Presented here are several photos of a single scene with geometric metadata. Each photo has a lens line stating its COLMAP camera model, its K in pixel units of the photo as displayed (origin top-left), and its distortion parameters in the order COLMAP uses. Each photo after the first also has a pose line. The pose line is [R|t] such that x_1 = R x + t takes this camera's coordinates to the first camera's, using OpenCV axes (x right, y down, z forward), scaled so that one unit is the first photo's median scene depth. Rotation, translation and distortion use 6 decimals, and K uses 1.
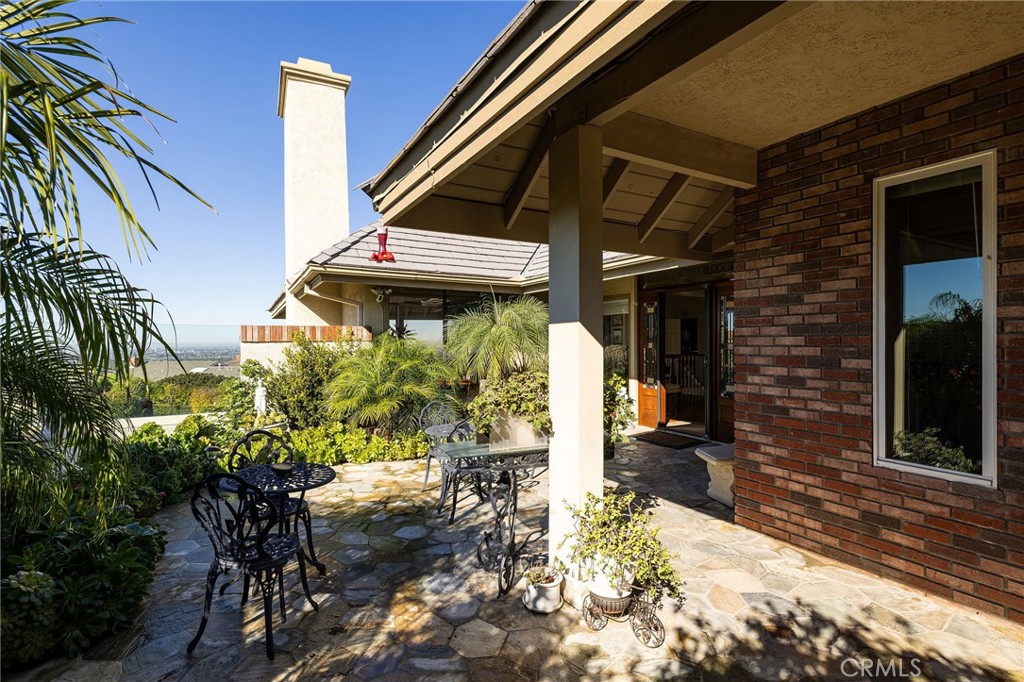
lens RADIAL K [[491.1, 0, 512.0], [0, 491.1, 341.0], [0, 0, 1]] dist [0.001246, 0.000735]
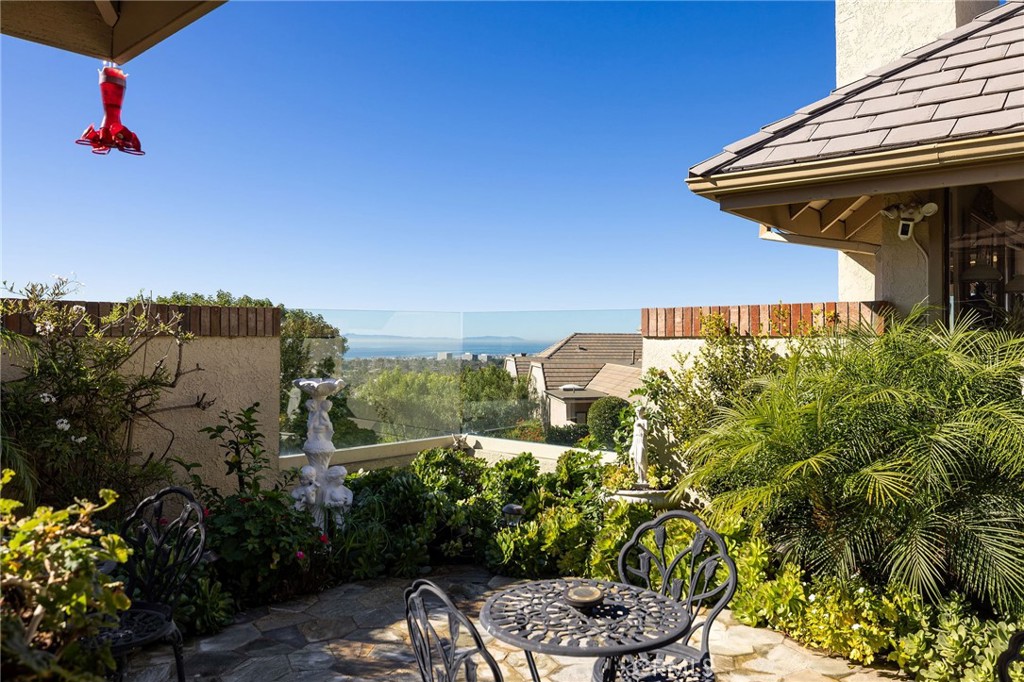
lens RADIAL K [[748.7, 0, 504.7], [0, 748.7, 334.6], [0, 0, 1]] dist [0.001278, -0.004537]
pose [[0.312078, 0.004374, -0.950047, 0.235662], [-0.008936, 0.999959, 0.001668, -0.000528], [0.950015, 0.007969, 0.312104, 0.566965]]
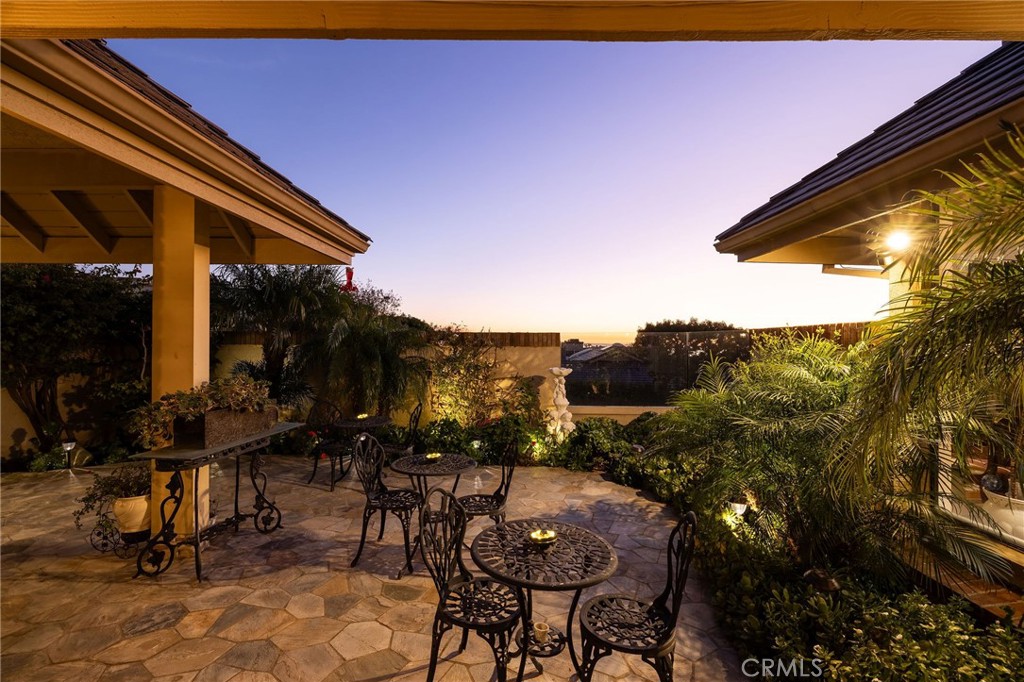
lens RADIAL K [[455.9, 0, 512.0], [0, 455.9, 341.0], [0, 0, 1]] dist [0.000526, 0.000012]
pose [[-0.496957, 0.000165, -0.867775, 0.321234], [-0.007656, 0.999960, 0.004575, -0.011932], [0.867741, 0.008917, -0.496936, 1.023615]]
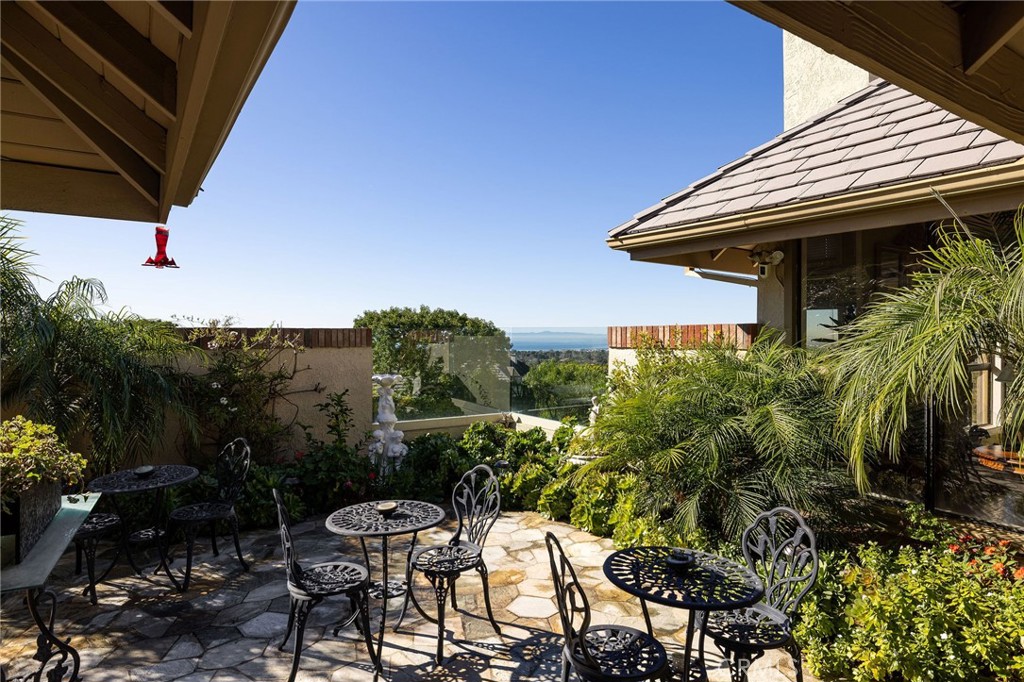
lens RADIAL K [[585.8, 0, 516.3], [0, 585.8, 341.2], [0, 0, 1]] dist [0.001604, 0.000181]
pose [[0.060290, 0.019570, -0.997989, 0.401279], [-0.003361, 0.999806, 0.019403, -0.025525], [0.998175, 0.002185, 0.060344, 0.784946]]
